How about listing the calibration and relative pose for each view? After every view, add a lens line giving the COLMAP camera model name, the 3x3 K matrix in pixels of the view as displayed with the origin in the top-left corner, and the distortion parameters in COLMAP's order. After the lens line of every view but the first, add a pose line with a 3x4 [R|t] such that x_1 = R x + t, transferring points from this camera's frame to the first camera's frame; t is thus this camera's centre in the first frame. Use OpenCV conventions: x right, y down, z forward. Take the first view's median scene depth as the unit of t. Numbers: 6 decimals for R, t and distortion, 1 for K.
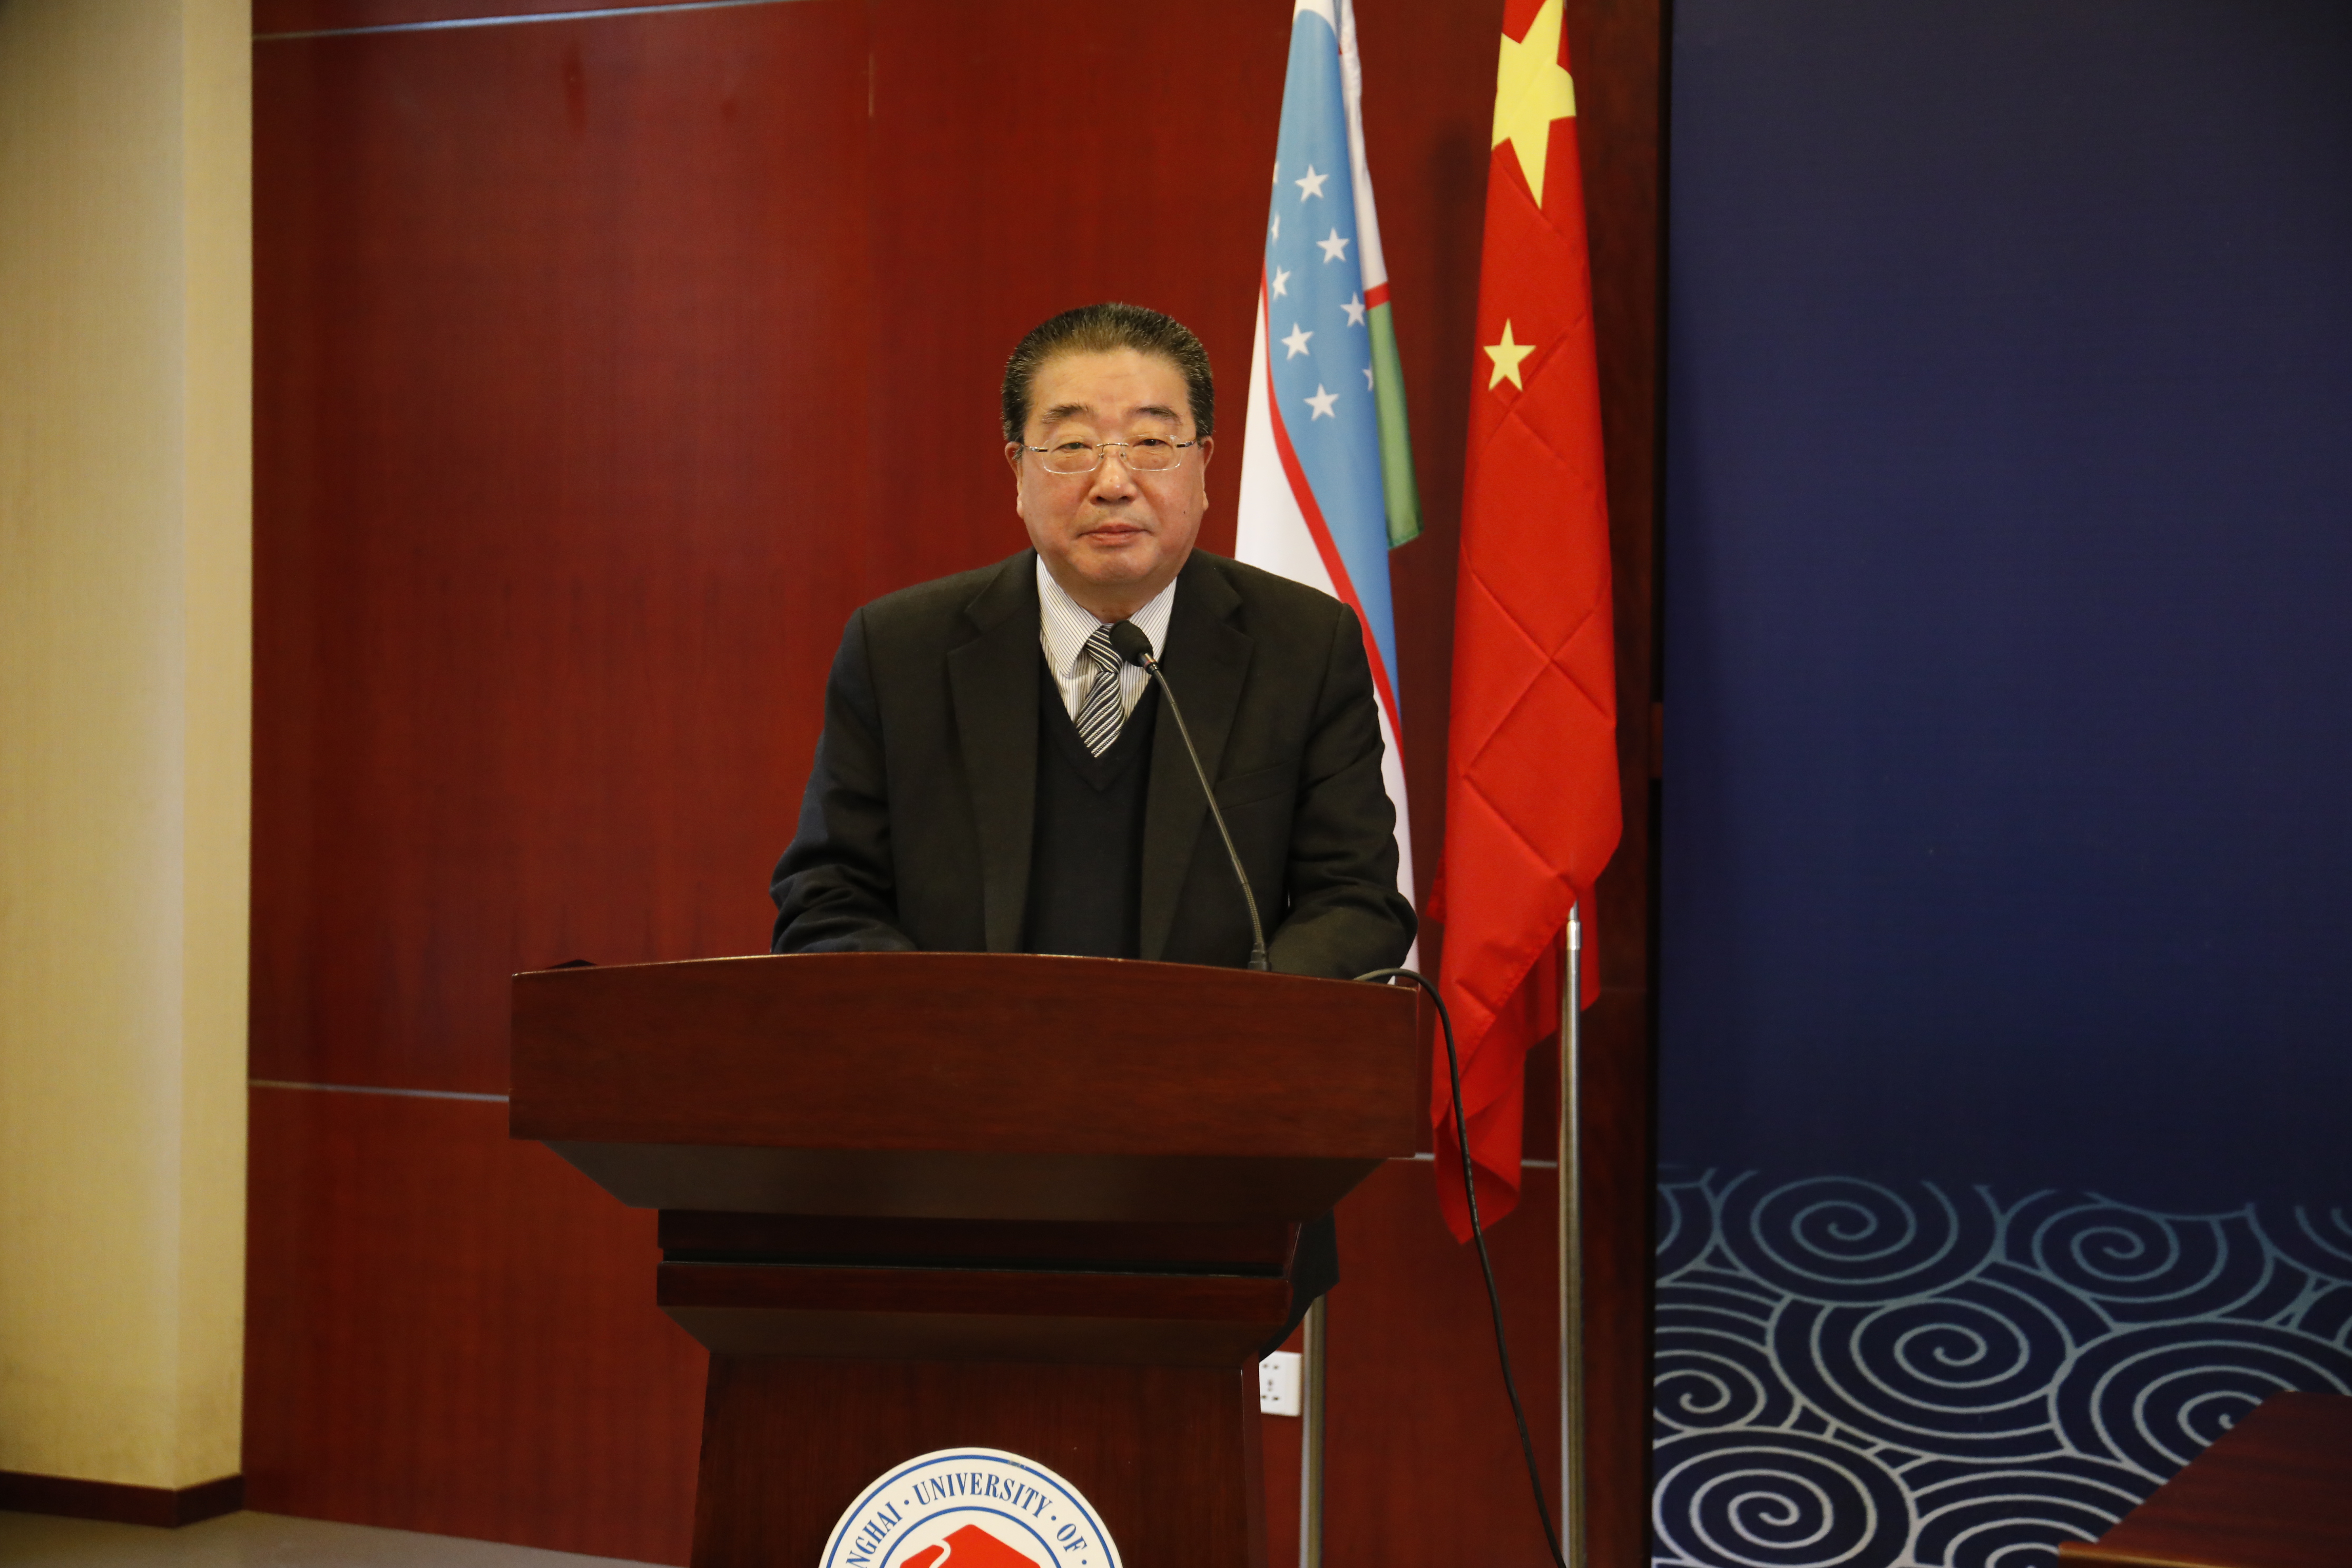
lens RADIAL K [[4107.3, 0, 1178.9], [0, 4107.3, 802.2], [0, 0, 1]] dist [0.133592, 0.000000]
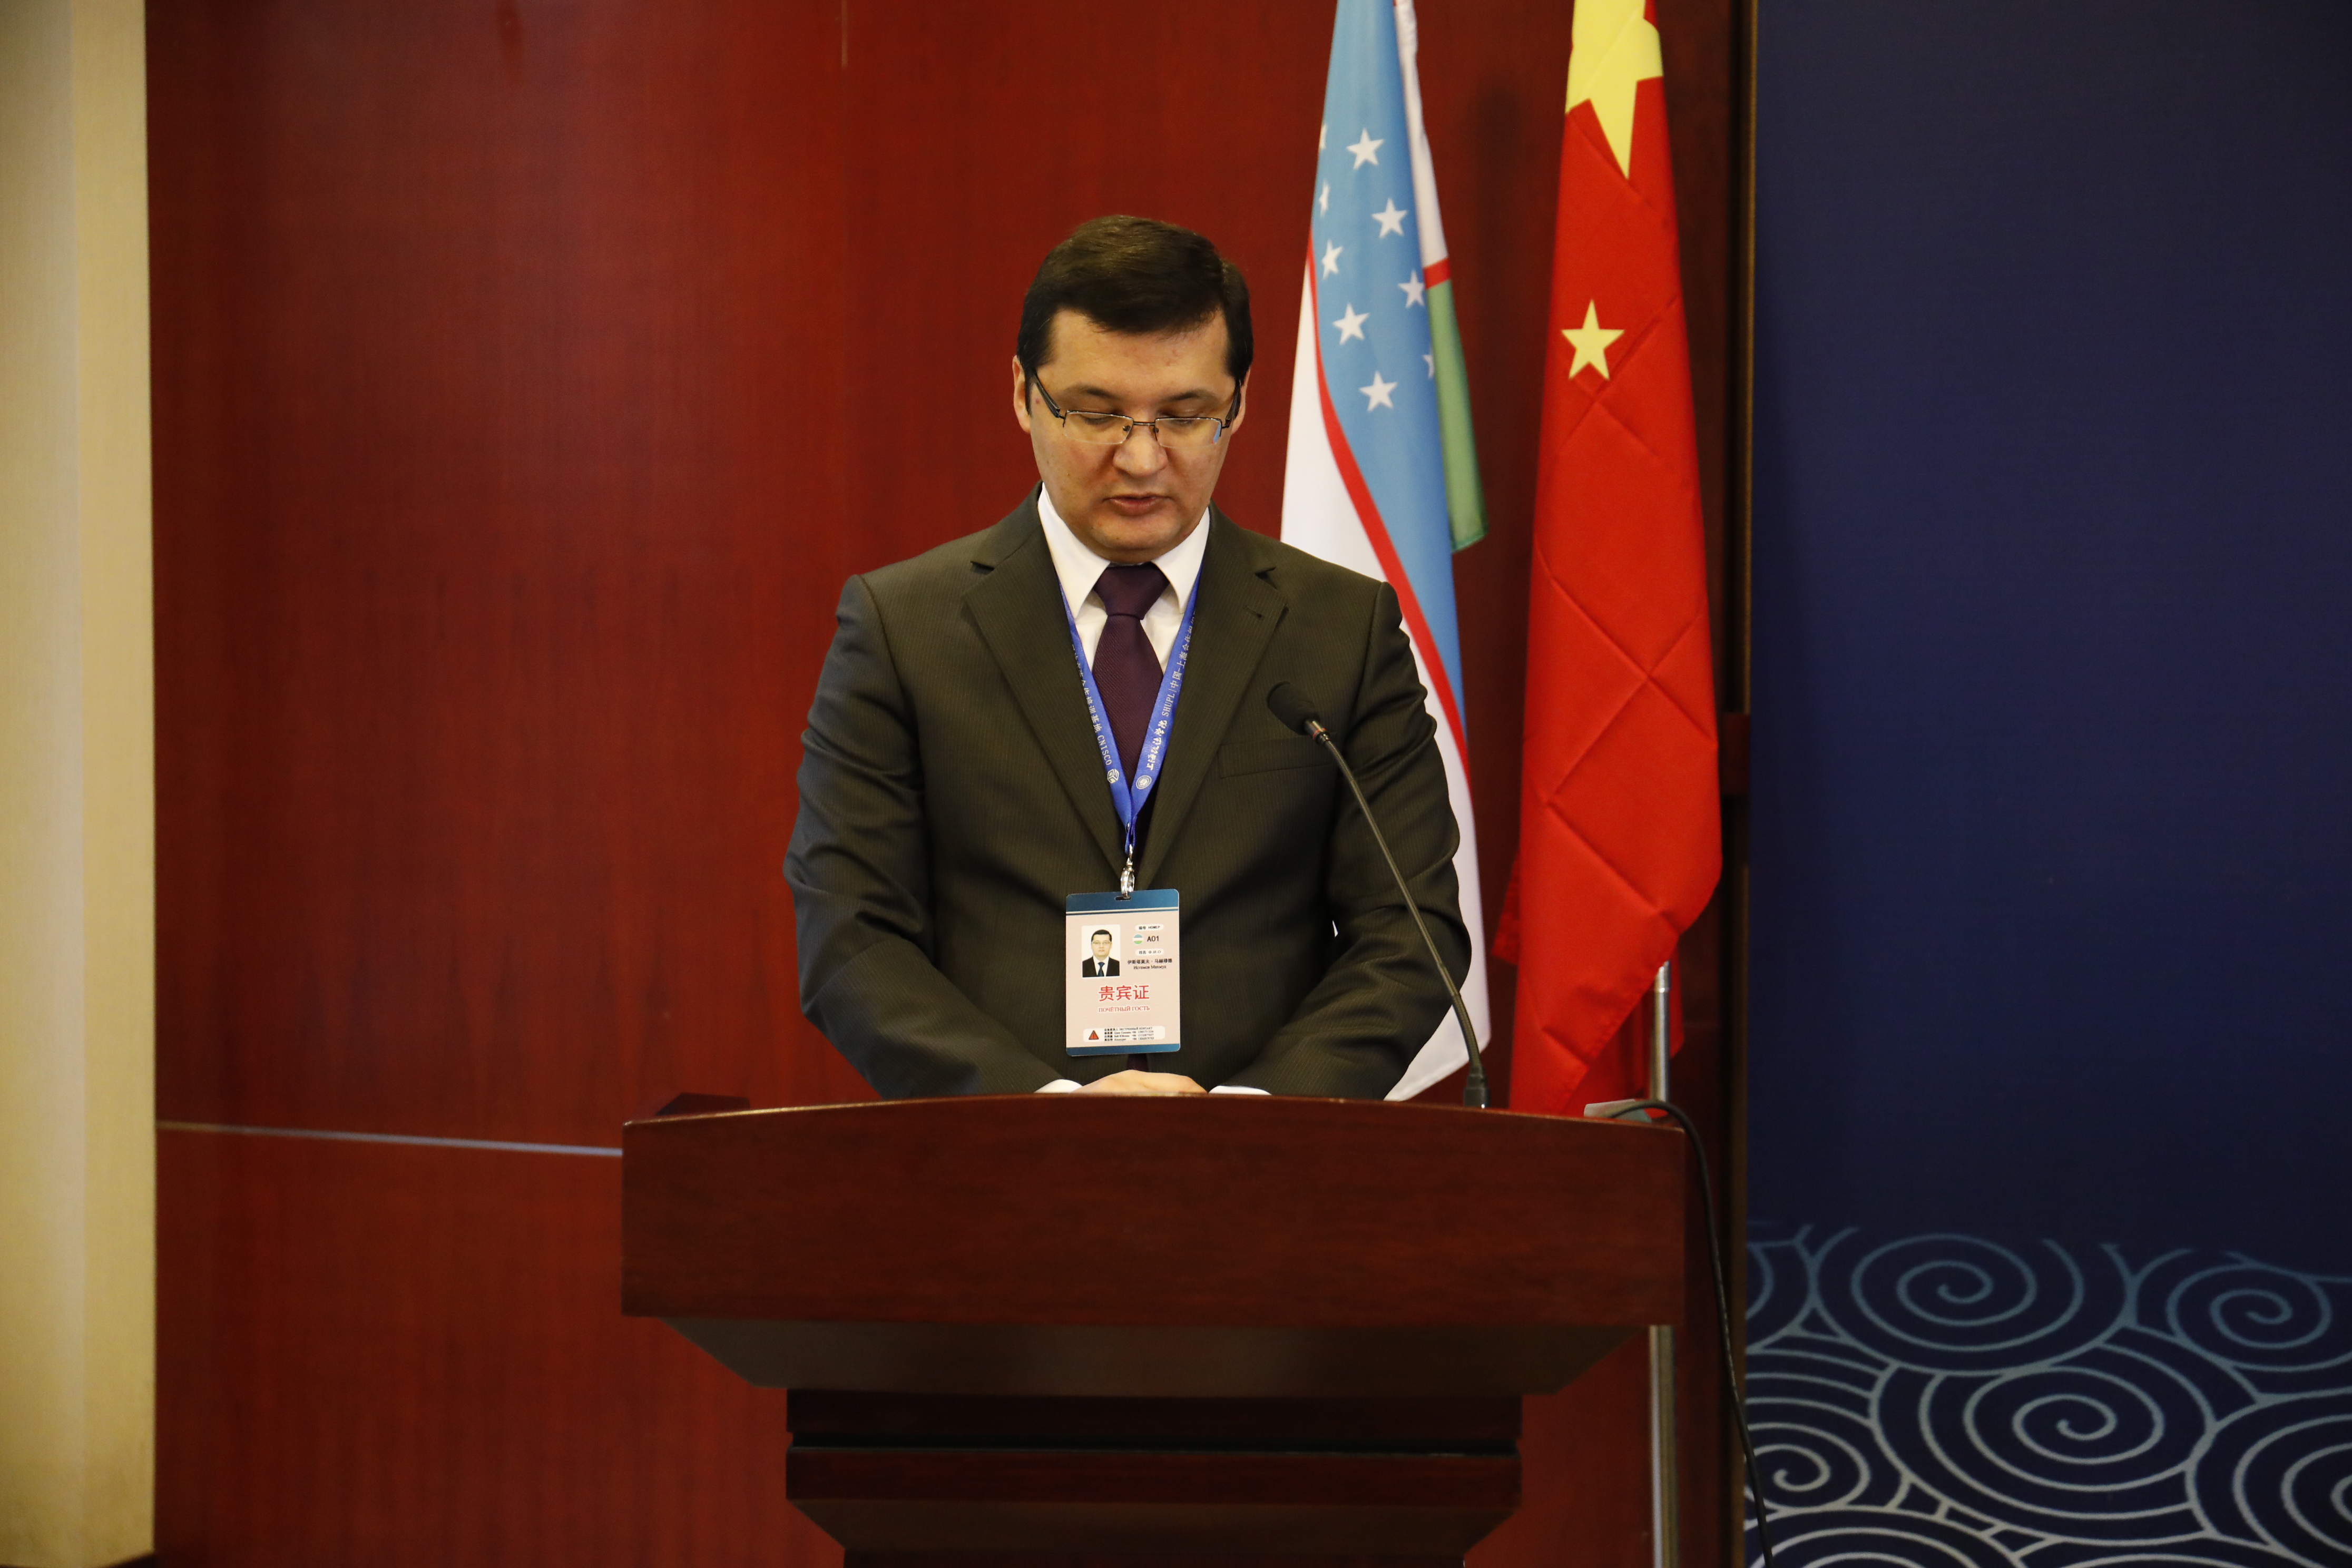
lens RADIAL K [[4119.5, 0, 1181.5], [0, 4119.5, 794.3], [0, 0, 1]] dist [0.145711, 0.000000]
pose [[0.998578, -0.010097, 0.052353, -0.058064], [0.009058, 0.999758, 0.020057, -0.027116], [-0.052543, -0.019554, 0.998427, 0.091203]]
